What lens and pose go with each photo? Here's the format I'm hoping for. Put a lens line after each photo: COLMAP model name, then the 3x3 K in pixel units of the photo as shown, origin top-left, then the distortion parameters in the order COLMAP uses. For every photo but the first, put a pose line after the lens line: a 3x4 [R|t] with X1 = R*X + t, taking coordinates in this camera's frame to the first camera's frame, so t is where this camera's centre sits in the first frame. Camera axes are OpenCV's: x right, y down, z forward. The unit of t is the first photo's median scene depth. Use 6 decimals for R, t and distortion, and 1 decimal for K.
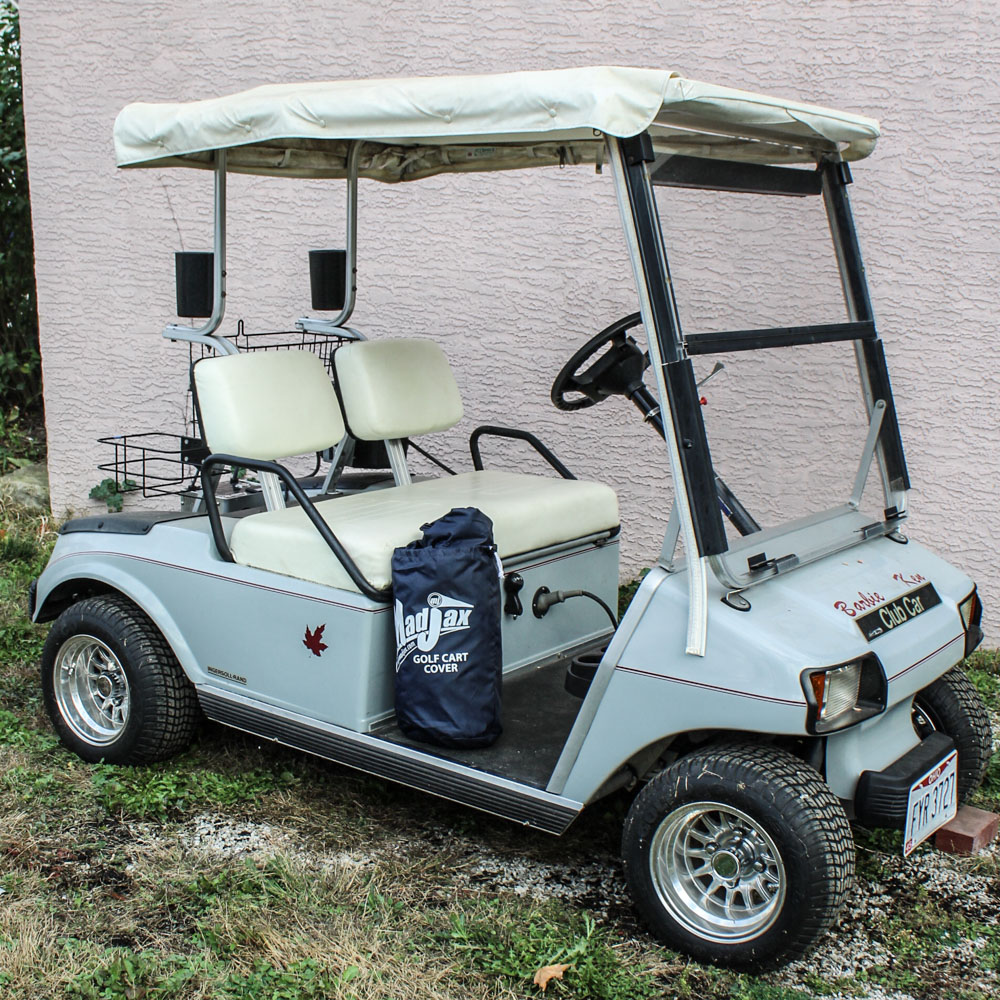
lens RADIAL K [[1601.4, 0, 500.0], [0, 1601.4, 500.0], [0, 0, 1]] dist [-0.103427, -0.132915]
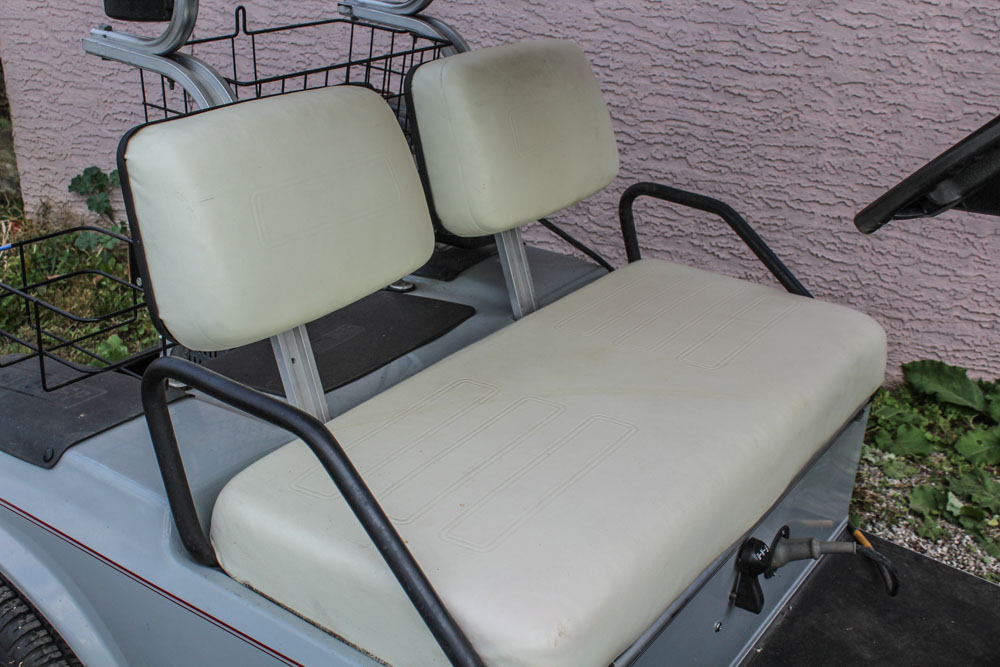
lens RADIAL K [[1198.4, 0, 500.0], [0, 1198.4, 333.5], [0, 0, 1]] dist [-0.084112, 0.059754]
pose [[0.999545, 0.025314, 0.016389, -0.060348], [-0.028430, 0.972255, 0.232191, -0.079692], [-0.010056, -0.232551, 0.972532, 0.452038]]
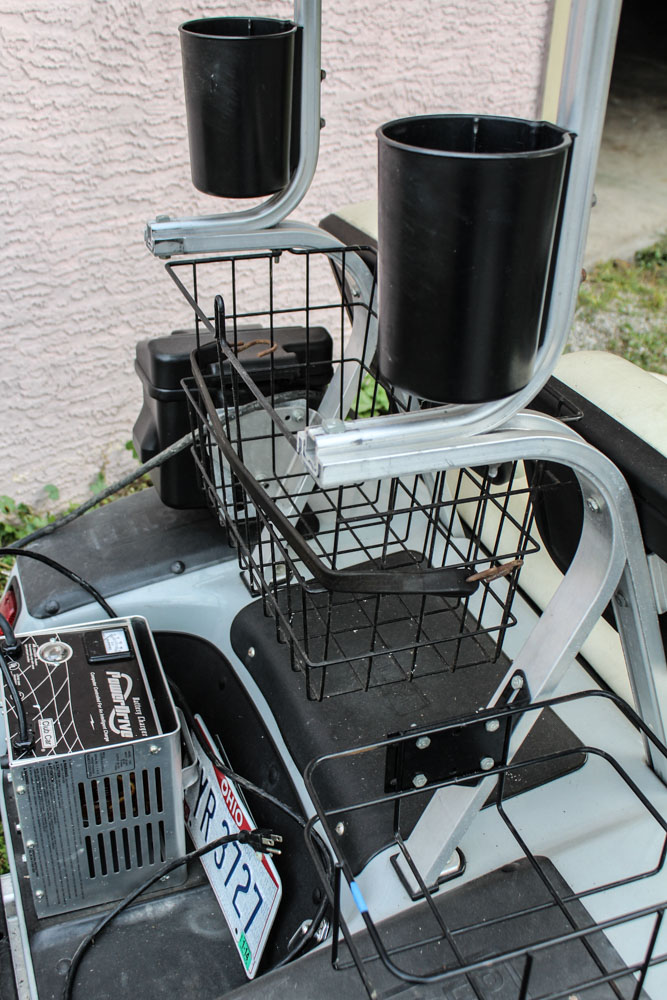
lens RADIAL K [[1040.8, 0, 333.5], [0, 1040.8, 500.0], [0, 0, 1]] dist [-0.084974, 0.055835]
pose [[0.588428, -0.443215, 0.676249, -0.237489], [0.154356, 0.882568, 0.444126, -0.129401], [-0.793680, -0.156953, 0.587740, 0.676993]]
